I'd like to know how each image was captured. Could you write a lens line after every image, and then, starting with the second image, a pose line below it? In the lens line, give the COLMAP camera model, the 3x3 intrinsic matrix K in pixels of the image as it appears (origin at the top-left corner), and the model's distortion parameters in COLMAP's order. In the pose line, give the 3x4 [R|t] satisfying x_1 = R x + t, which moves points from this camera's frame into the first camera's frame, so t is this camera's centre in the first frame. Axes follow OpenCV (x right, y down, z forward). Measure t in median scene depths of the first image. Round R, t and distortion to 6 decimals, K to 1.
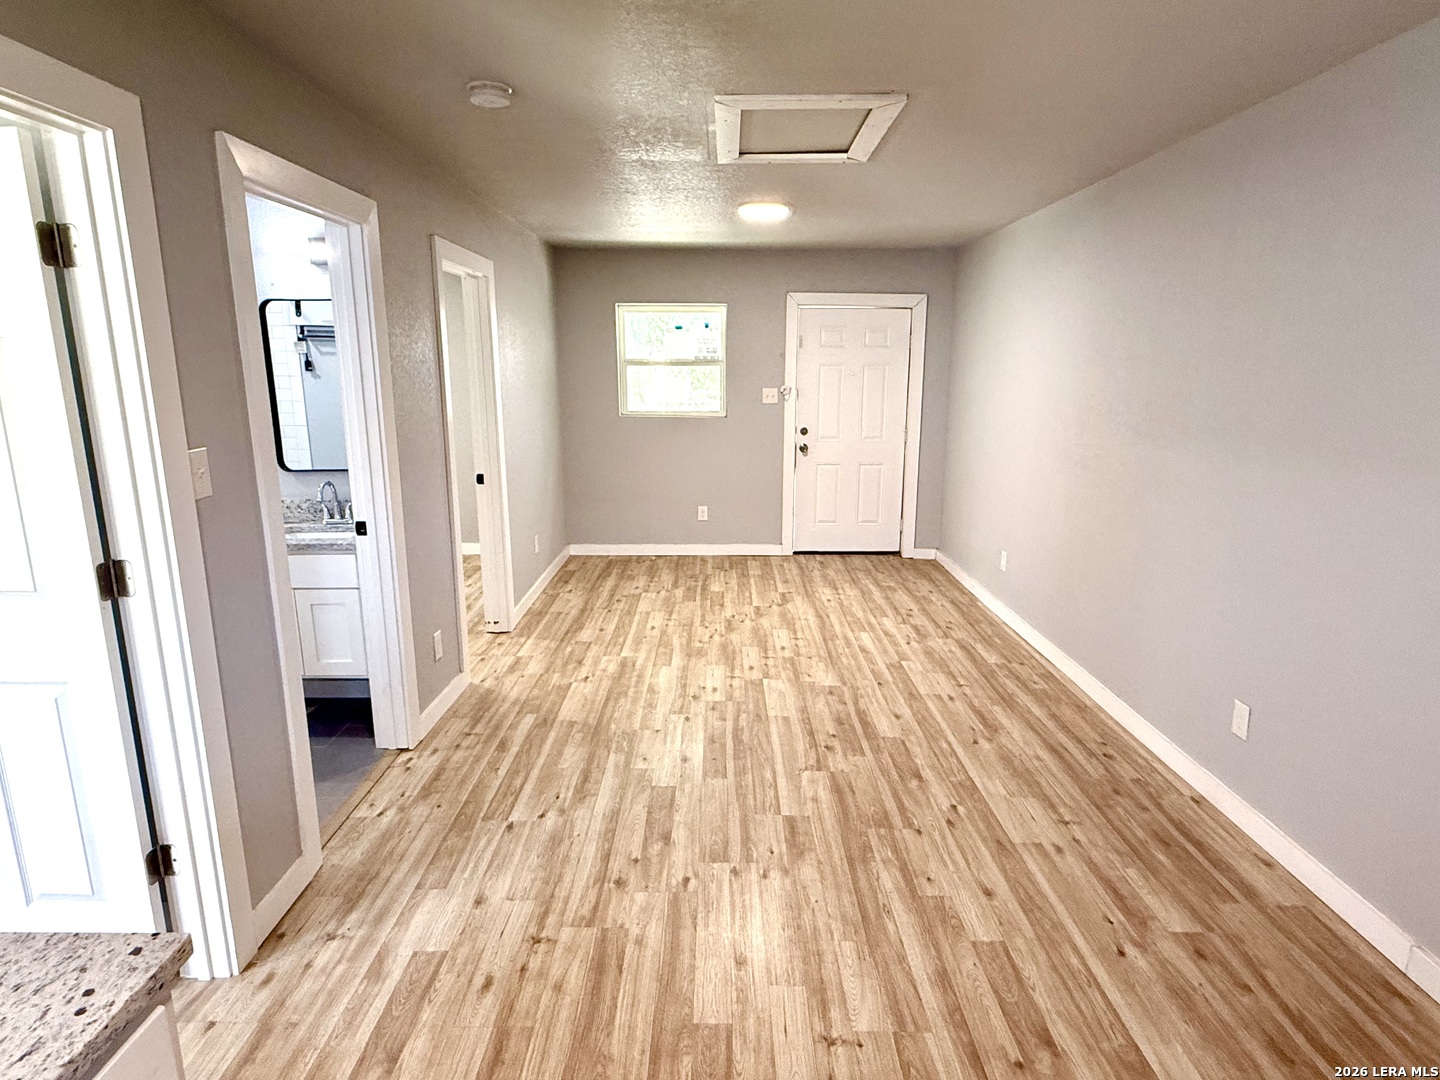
lens RADIAL K [[779.5, 0, 714.2], [0, 779.5, 537.9], [0, 0, 1]] dist [0.000331, 0.000560]
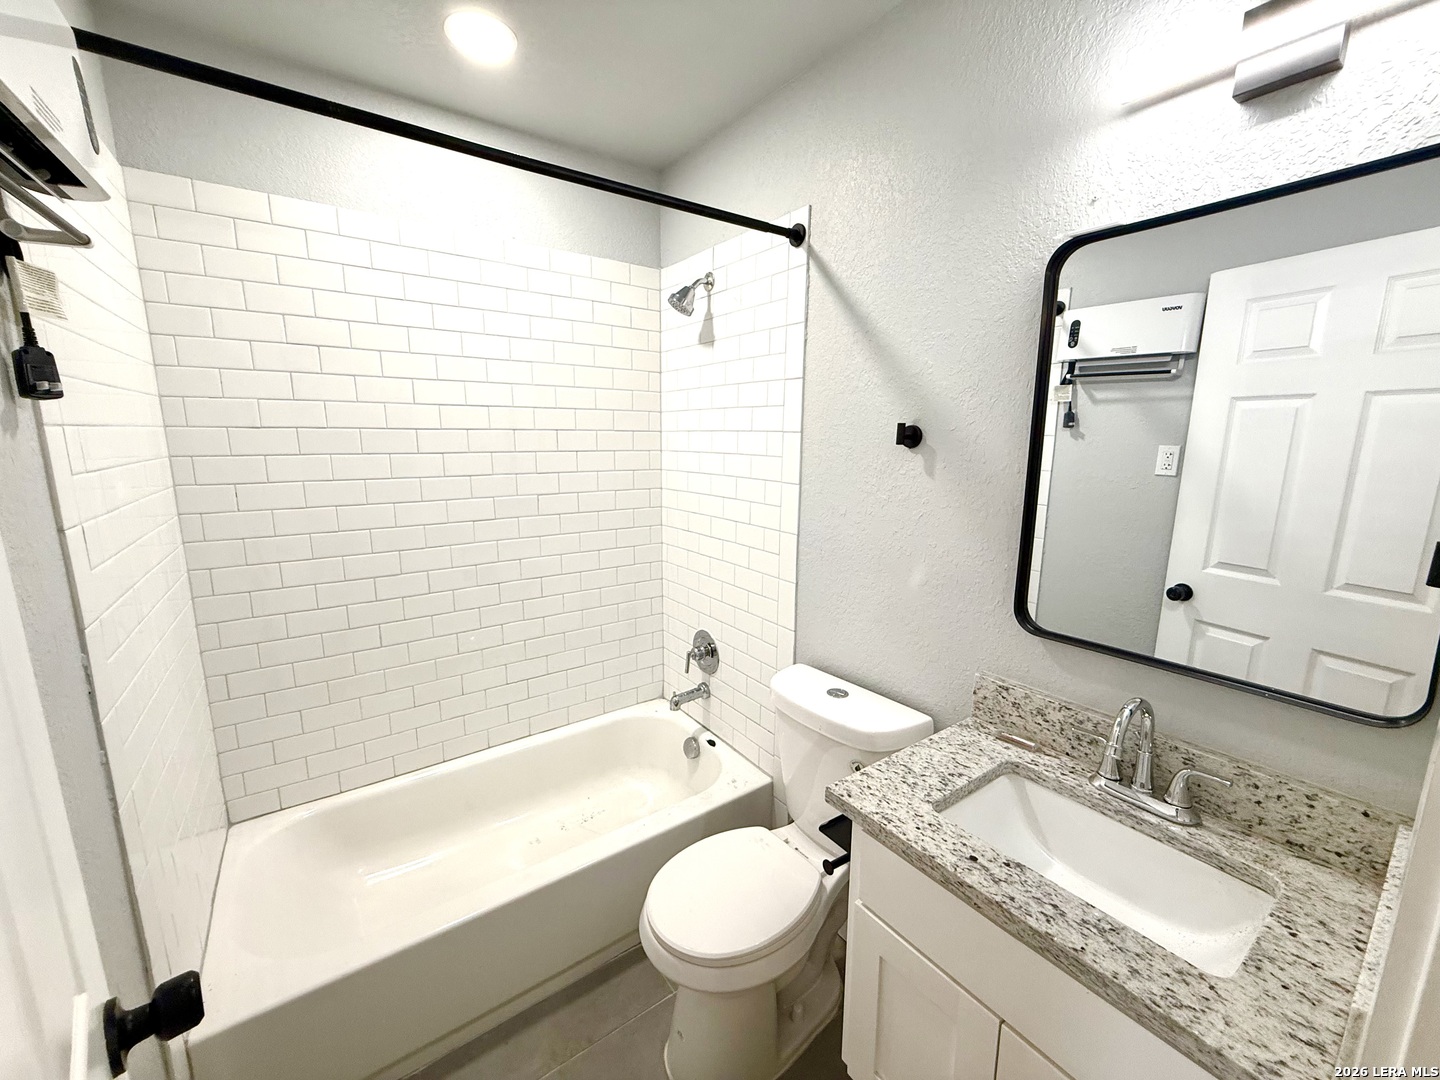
lens RADIAL K [[568.0, 0, 721.2], [0, 568.0, 539.6], [0, 0, 1]] dist [-0.003759, -0.000511]
pose [[0.588786, 0.150070, -0.794236, -0.577742], [-0.184870, 0.981570, 0.048418, -0.172530], [0.786863, 0.118323, 0.605678, 0.942437]]
